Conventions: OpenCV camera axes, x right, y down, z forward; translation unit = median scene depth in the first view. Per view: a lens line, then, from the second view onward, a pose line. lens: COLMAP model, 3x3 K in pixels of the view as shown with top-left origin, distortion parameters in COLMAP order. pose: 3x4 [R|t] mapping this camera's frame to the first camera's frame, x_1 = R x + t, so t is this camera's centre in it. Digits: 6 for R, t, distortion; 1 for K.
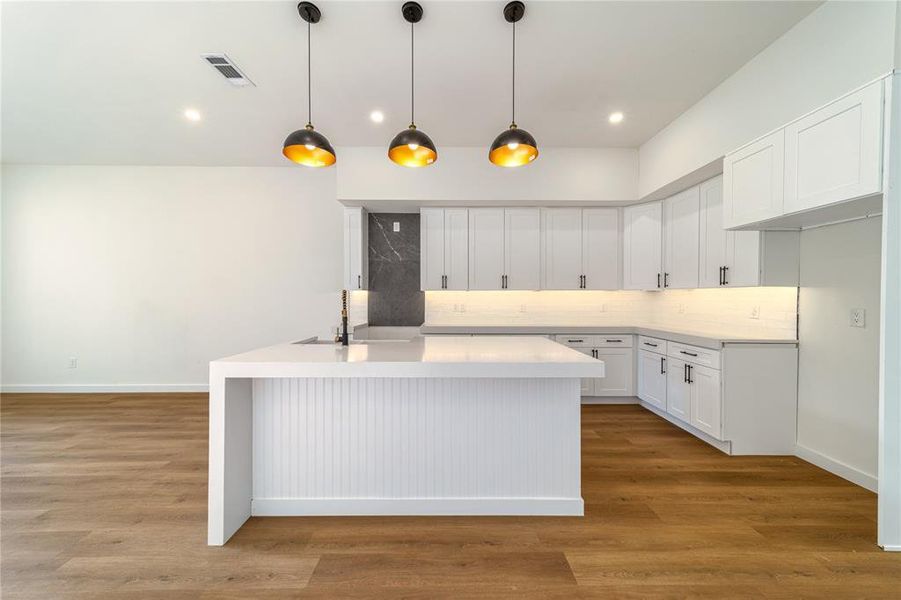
lens RADIAL K [[312.7, 0, 453.1], [0, 312.7, 298.8], [0, 0, 1]] dist [0.006341, 0.000425]
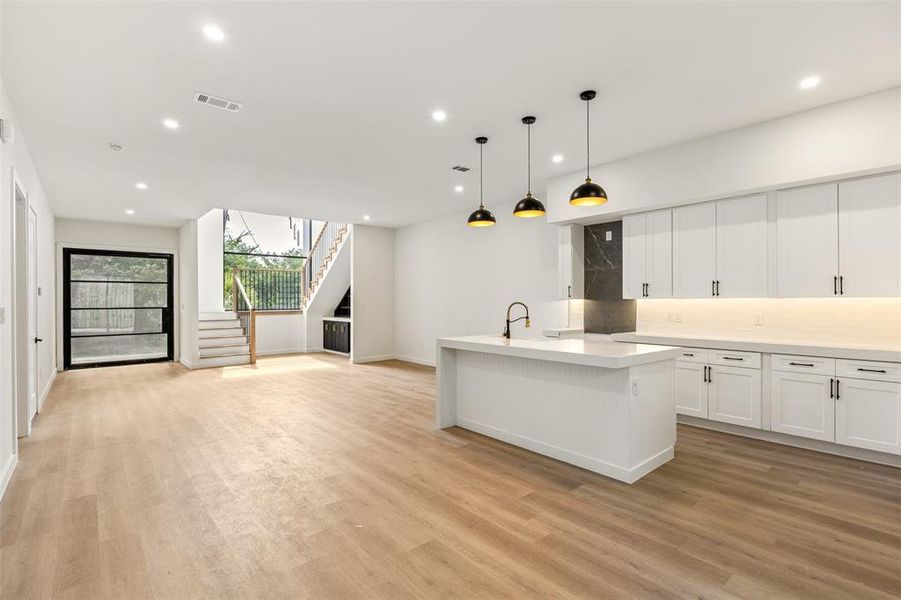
lens RADIAL K [[434.6, 0, 453.4], [0, 434.6, 298.7], [0, 0, 1]] dist [0.002071, -0.001273]
pose [[0.644980, -0.007074, -0.764167, 0.946817], [-0.000917, 0.999949, -0.010031, -0.019998], [0.764199, 0.007170, 0.644941, -0.483012]]
